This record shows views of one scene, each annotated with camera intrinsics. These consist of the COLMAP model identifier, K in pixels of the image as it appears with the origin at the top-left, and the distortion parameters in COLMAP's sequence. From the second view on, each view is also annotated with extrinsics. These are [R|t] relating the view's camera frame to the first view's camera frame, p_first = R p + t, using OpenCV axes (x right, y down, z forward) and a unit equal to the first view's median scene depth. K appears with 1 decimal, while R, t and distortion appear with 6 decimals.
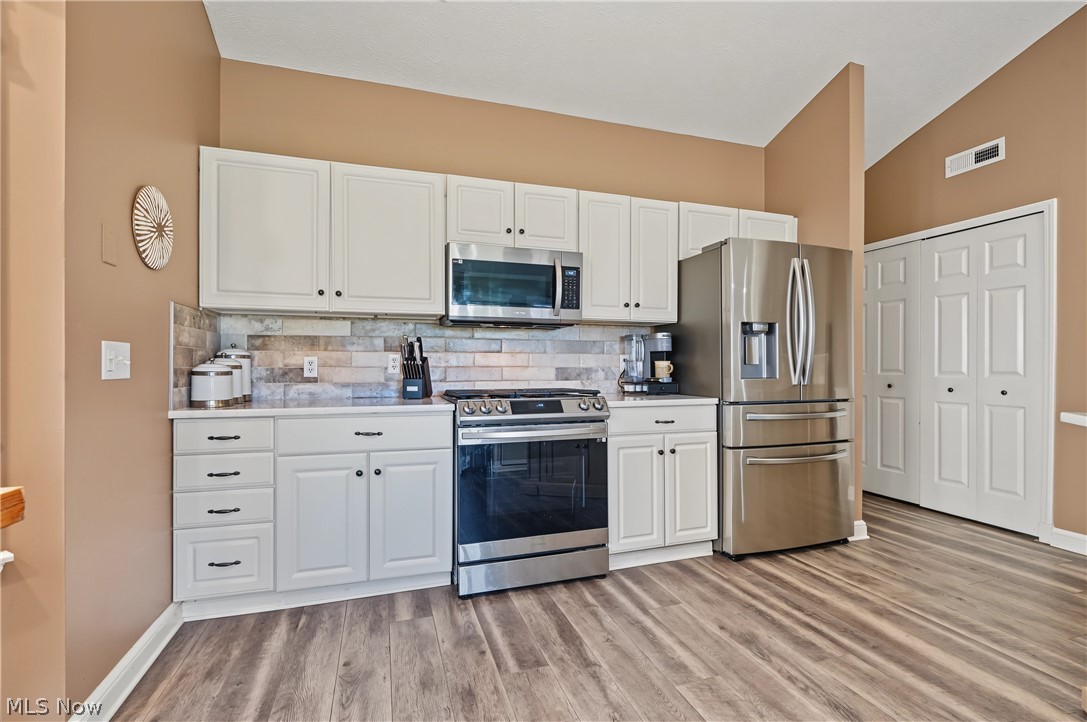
lens RADIAL K [[493.6, 0, 547.7], [0, 493.6, 365.8], [0, 0, 1]] dist [-0.007742, 0.000314]
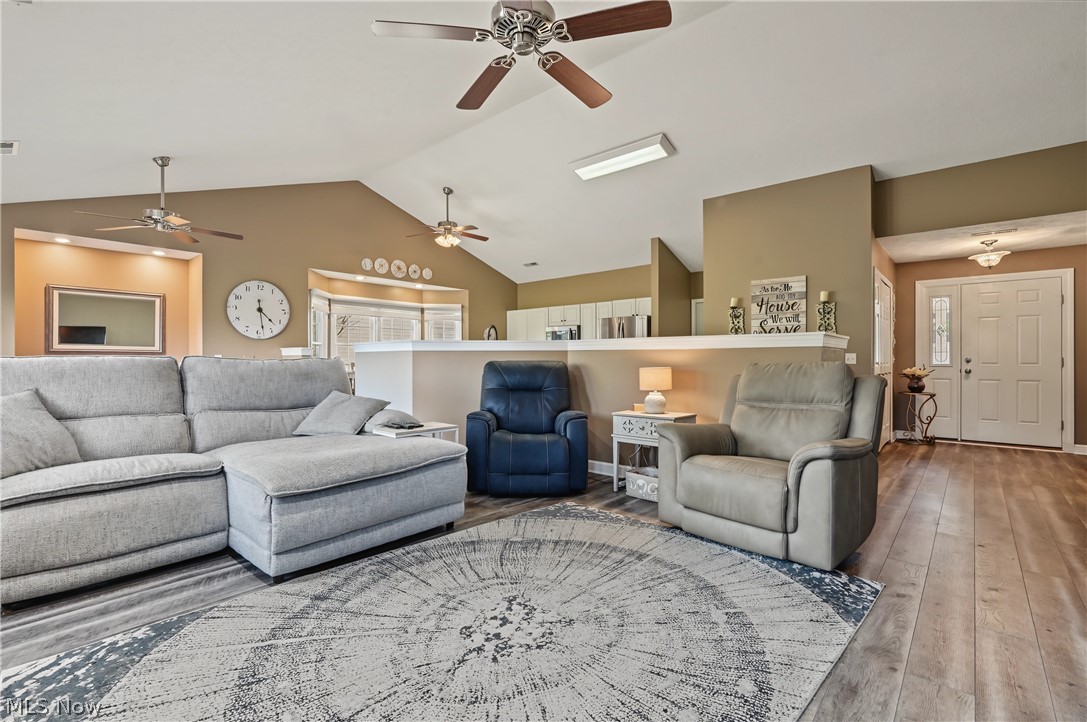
lens RADIAL K [[514.9, 0, 540.5], [0, 514.9, 362.2], [0, 0, 1]] dist [0.010492, 0.000504]
pose [[0.495570, -0.001141, -0.868567, 2.992088], [-0.000235, 0.999999, -0.001447, 0.014885], [0.868568, 0.000921, 0.495569, -0.894929]]
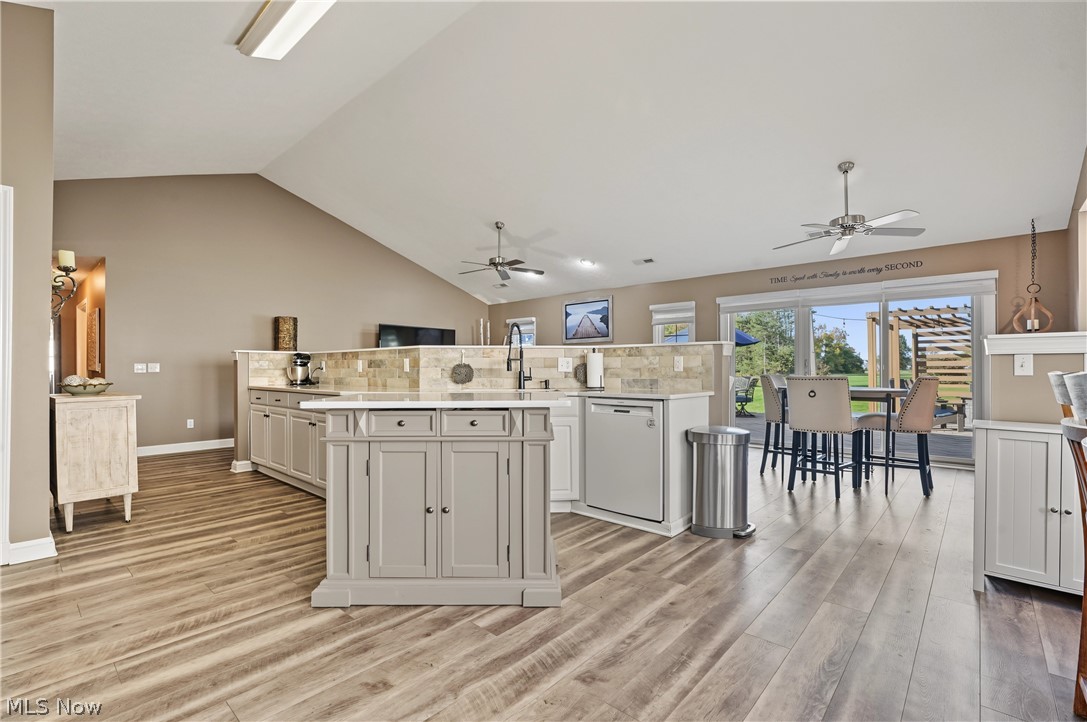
lens RADIAL K [[493.6, 0, 540.2], [0, 493.6, 357.6], [0, 0, 1]] dist [-0.007742, 0.000314]
pose [[-0.490258, 0.018069, 0.871390, -0.284626], [0.000024, 0.999785, -0.020718, 0.000233], [-0.871578, -0.010136, -0.490153, 0.646777]]
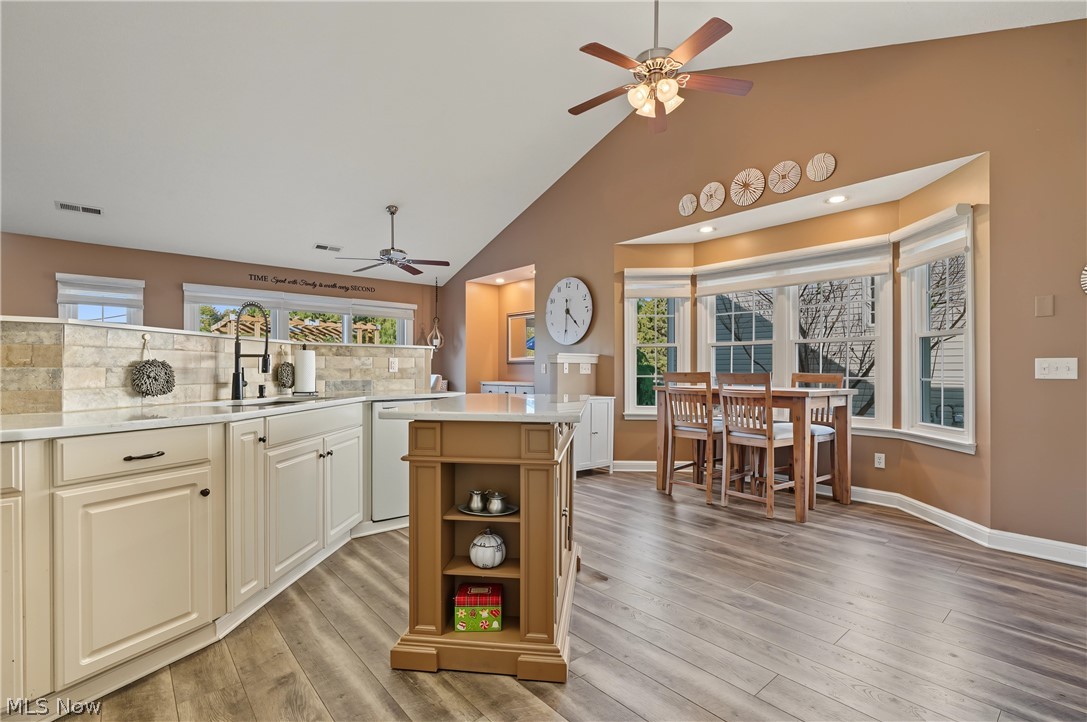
lens RADIAL K [[493.6, 0, 546.6], [0, 493.6, 365.9], [0, 0, 1]] dist [-0.007742, 0.000314]
pose [[-0.923579, -0.007768, -0.383331, 0.887656], [-0.004781, 0.999950, -0.008743, 0.001711], [0.383380, -0.006242, -0.923570, 1.140626]]
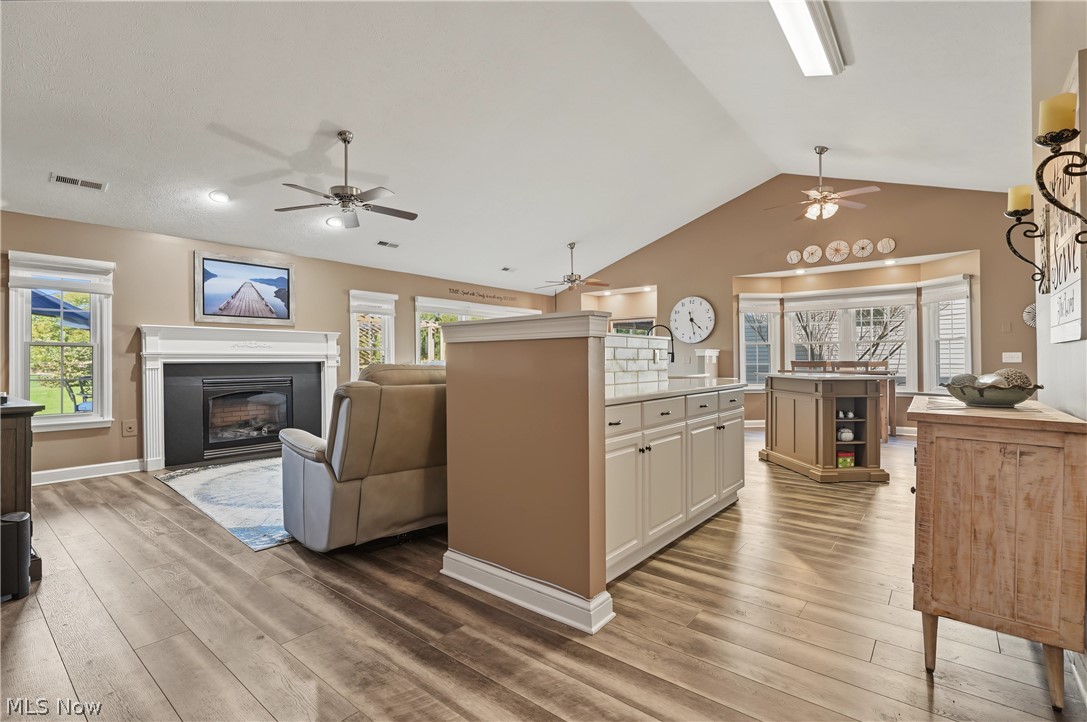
lens RADIAL K [[493.6, 0, 548.4], [0, 493.6, 356.3], [0, 0, 1]] dist [-0.007742, 0.000314]
pose [[-0.841583, -0.002990, -0.540119, 2.444497], [0.003756, 0.999928, -0.011387, 0.006670], [0.540115, -0.011612, -0.841511, 1.325364]]
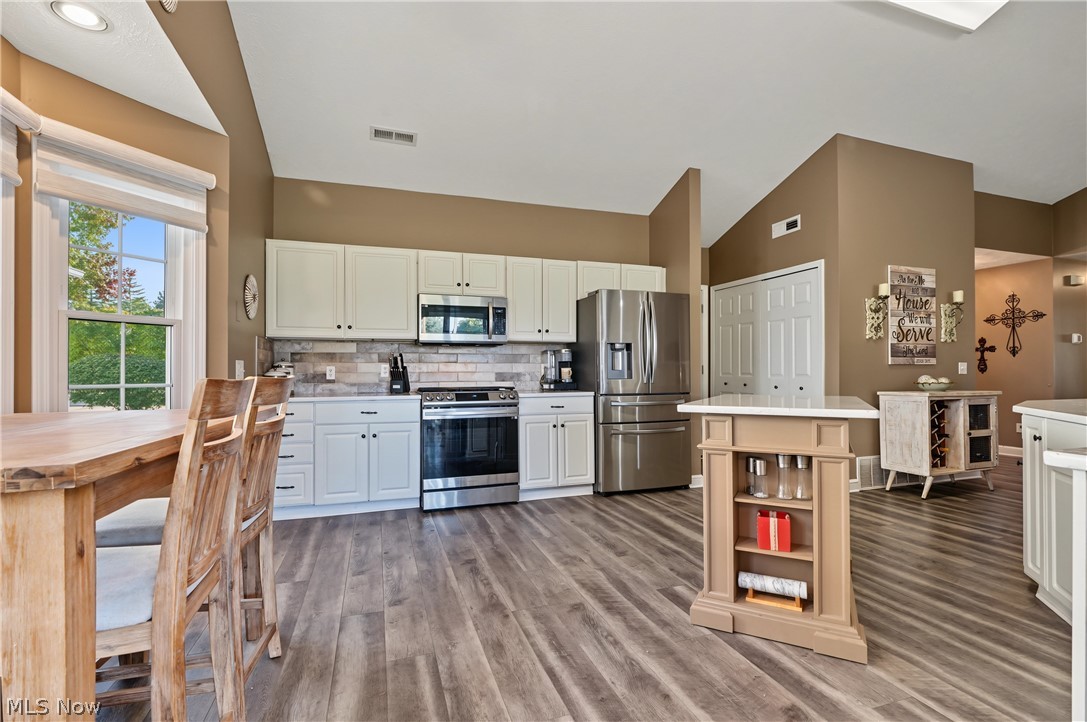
lens RADIAL K [[493.6, 0, 545.9], [0, 493.6, 364.5], [0, 0, 1]] dist [-0.007742, 0.000314]
pose [[0.999967, -0.004568, 0.006727, 0.189141], [0.004656, 0.999902, -0.013223, -0.000758], [-0.006666, 0.013254, 0.999890, -0.567003]]
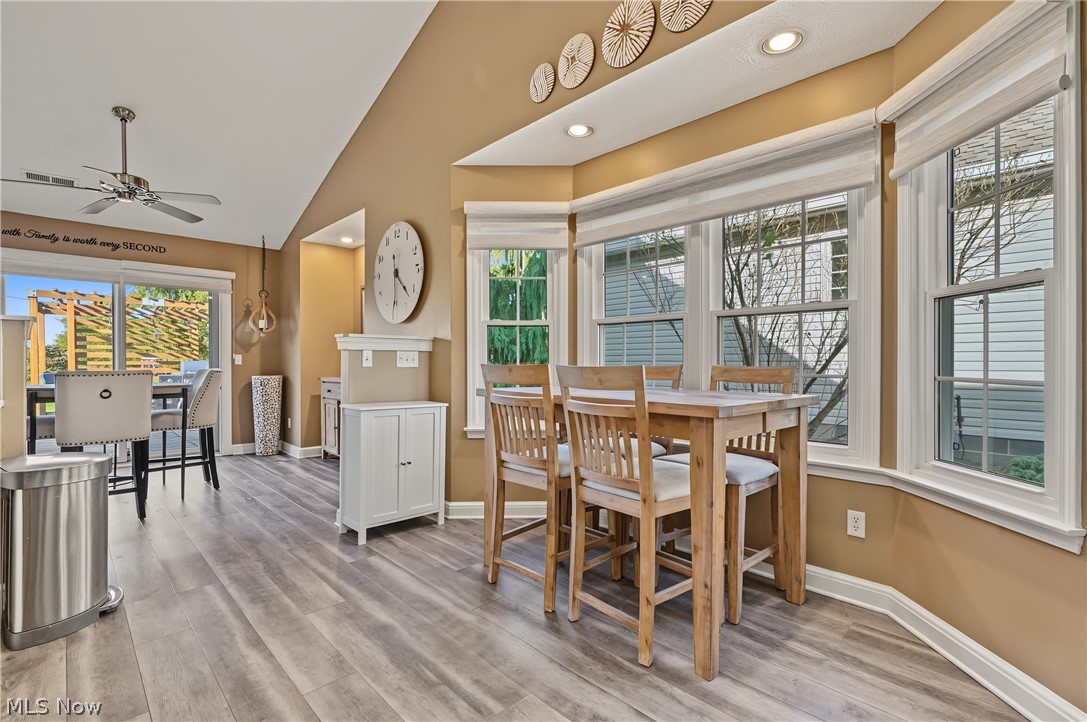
lens RADIAL K [[493.6, 0, 541.1], [0, 493.6, 361.3], [0, 0, 1]] dist [-0.007742, 0.000314]
pose [[-0.899220, -0.003098, -0.437486, 0.221122], [-0.003569, 0.999994, 0.000255, -0.000573], [0.437483, 0.001790, -0.899225, 0.661003]]
